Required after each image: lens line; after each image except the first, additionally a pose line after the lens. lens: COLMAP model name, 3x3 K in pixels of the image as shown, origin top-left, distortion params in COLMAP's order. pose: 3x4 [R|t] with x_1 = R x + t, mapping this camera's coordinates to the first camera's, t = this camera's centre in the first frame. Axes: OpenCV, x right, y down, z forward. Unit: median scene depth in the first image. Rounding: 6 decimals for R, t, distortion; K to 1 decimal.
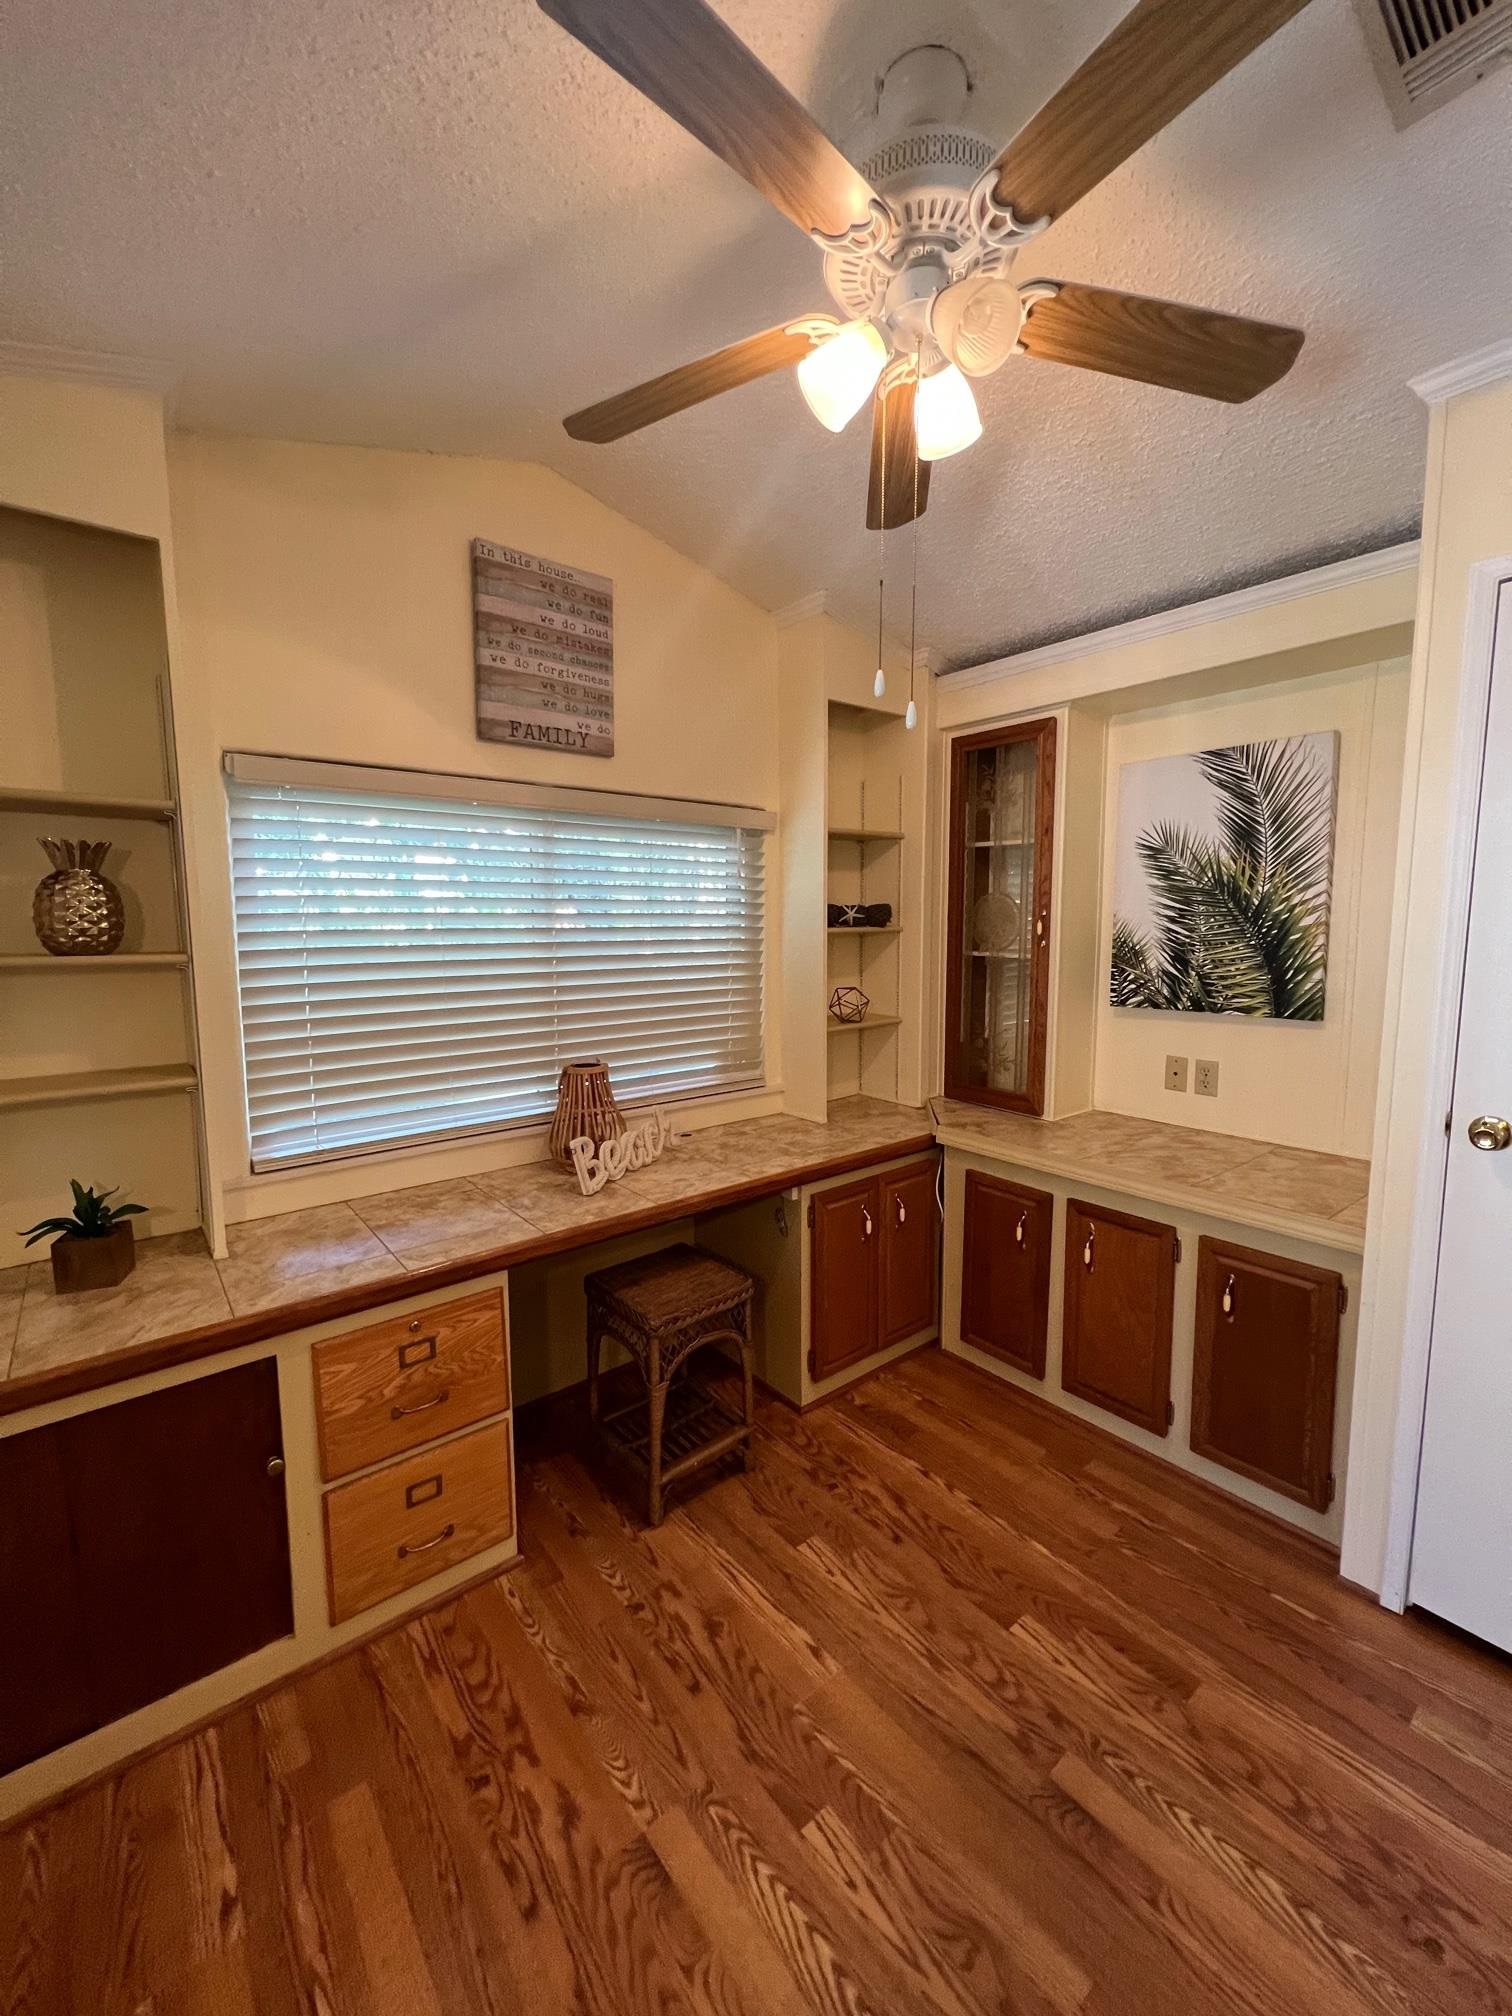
lens RADIAL K [[805.1, 0, 757.0], [0, 805.1, 1001.7], [0, 0, 1]] dist [-0.001949, 0.000738]
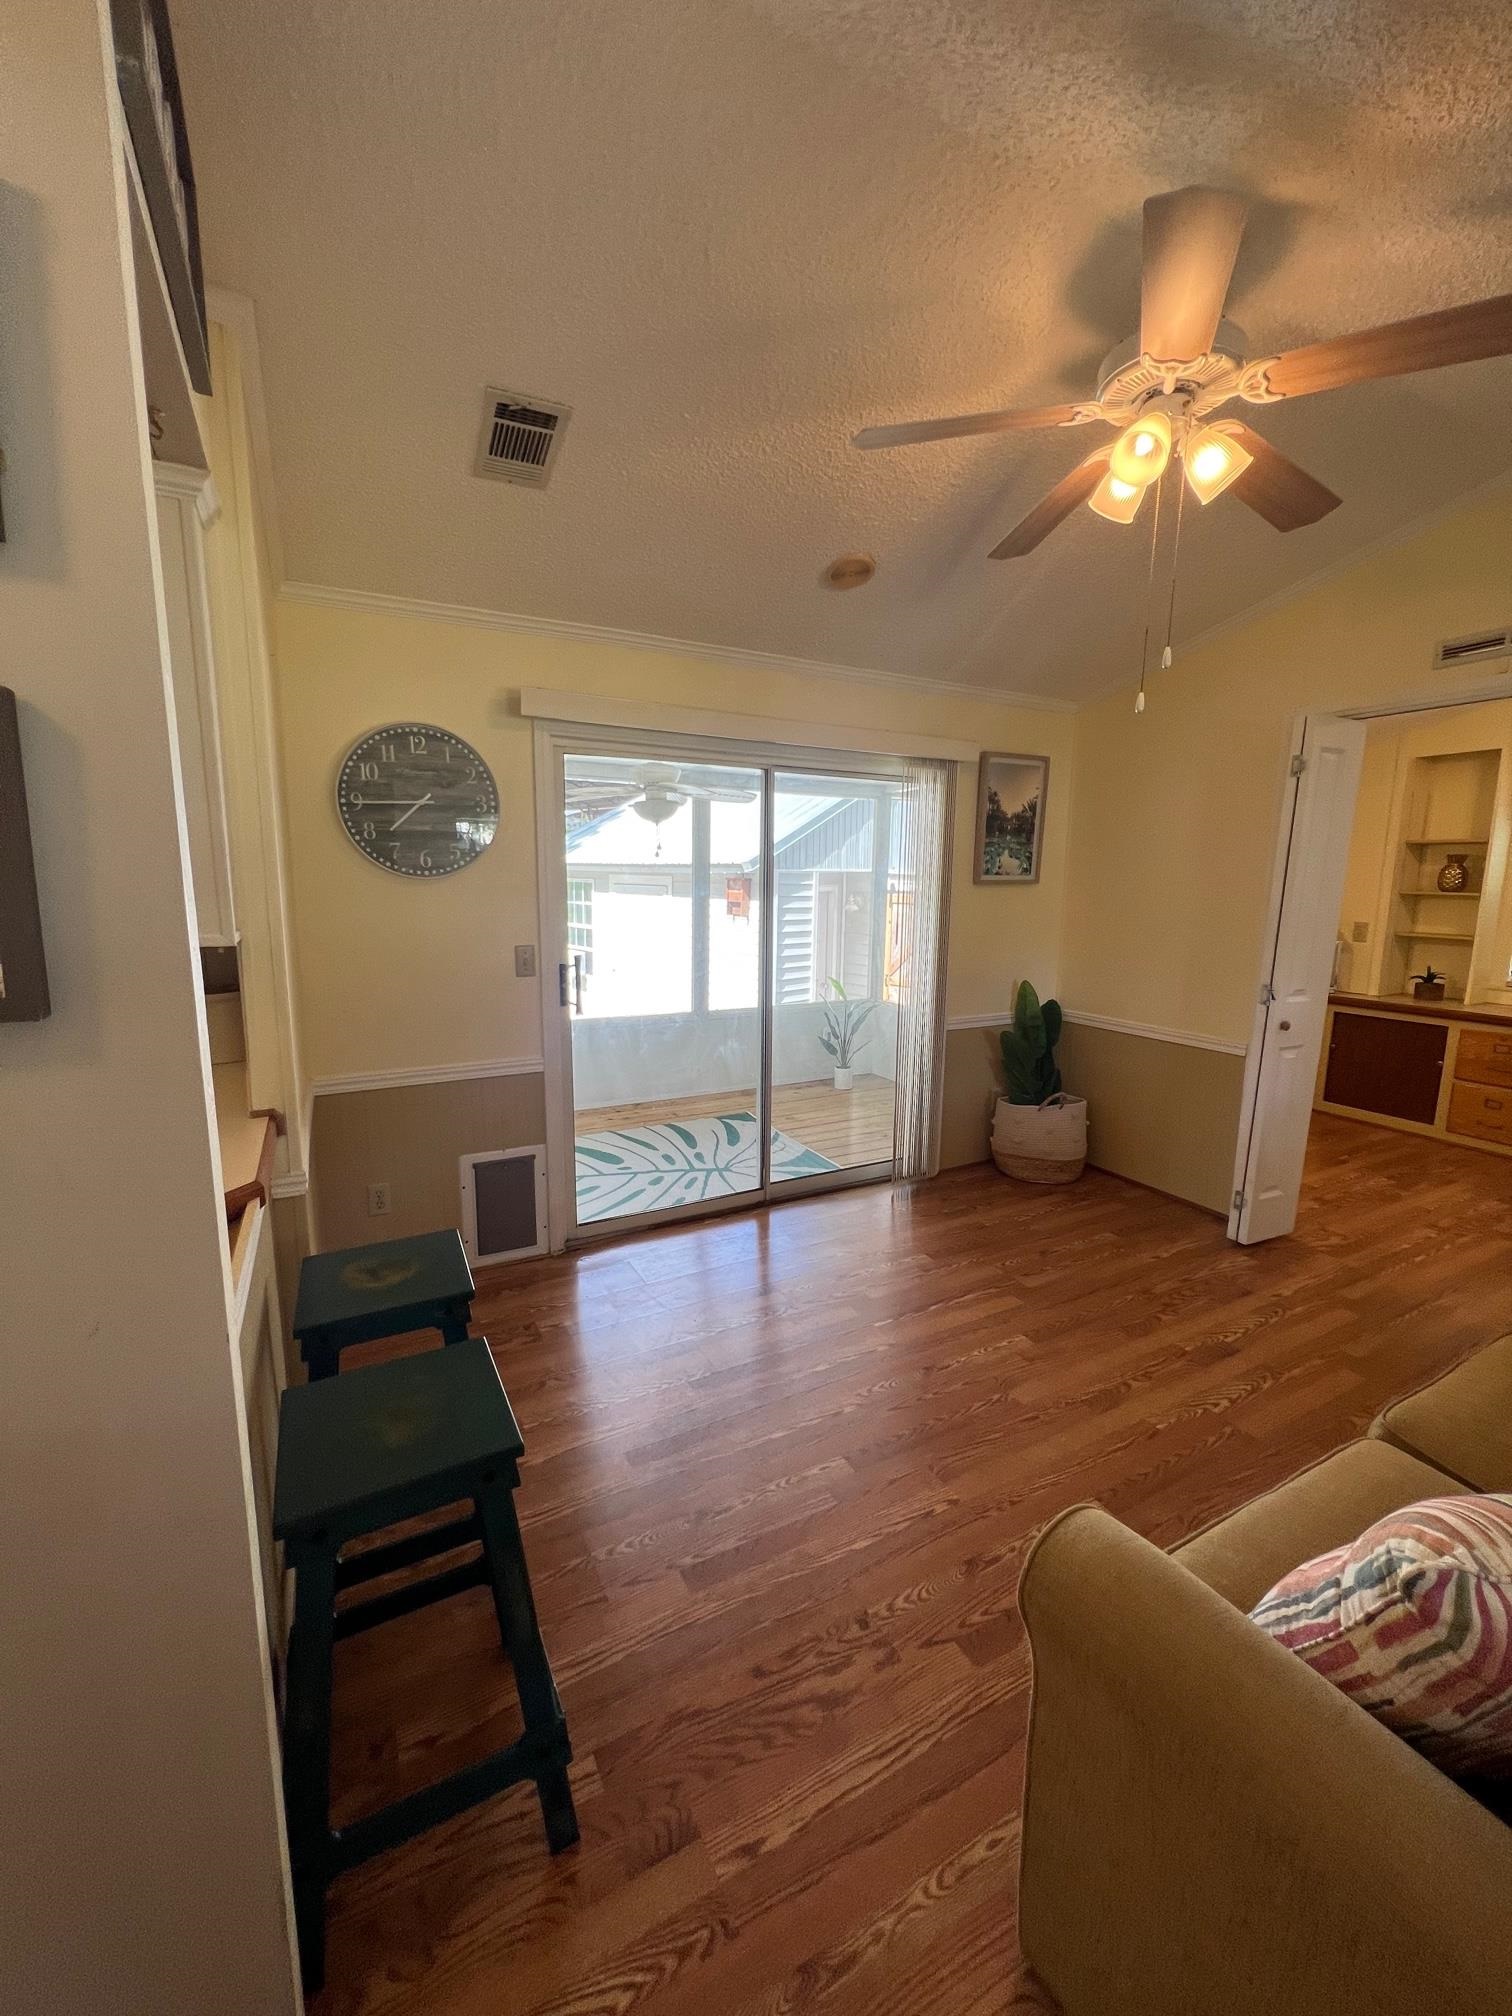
lens RADIAL K [[805.1, 0, 757.0], [0, 805.1, 1001.7], [0, 0, 1]] dist [-0.001949, 0.000738]
pose [[-0.192561, 0.154896, -0.968983, 2.162011], [-0.112587, 0.977455, 0.178624, 0.080106], [0.974805, 0.143491, -0.170780, -0.786963]]
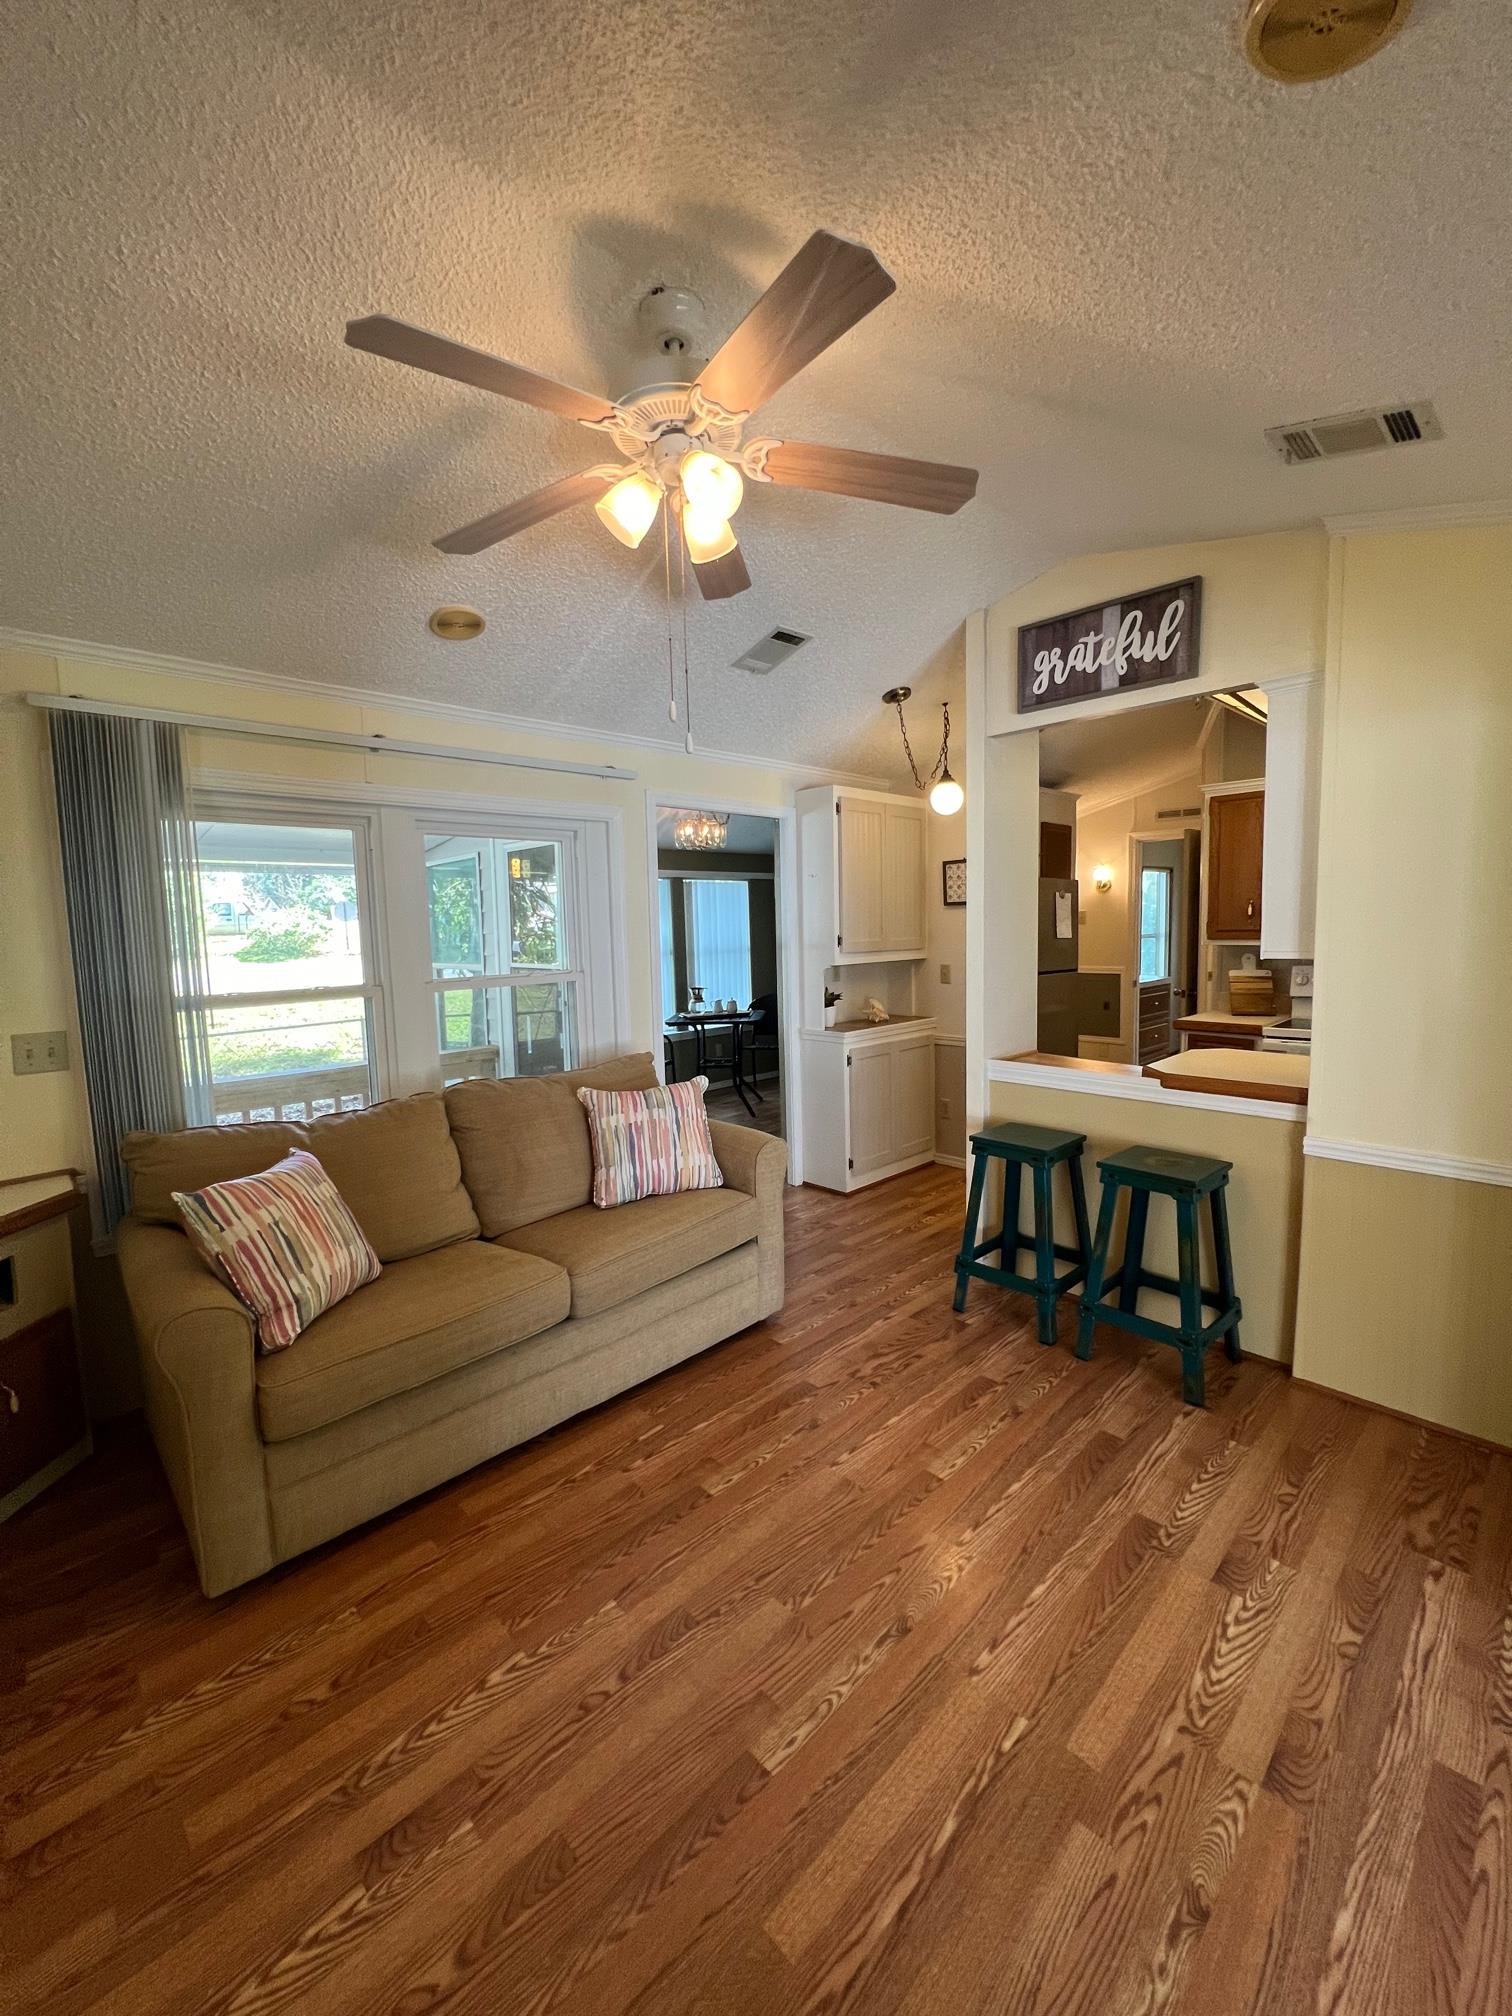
lens RADIAL K [[805.1, 0, 757.0], [0, 805.1, 1001.7], [0, 0, 1]] dist [-0.001949, 0.000738]
pose [[-0.079052, -0.090374, 0.992765, 0.232074], [0.132290, 0.986123, 0.100303, 0.060476], [-0.988054, 0.139262, -0.066000, -0.544453]]
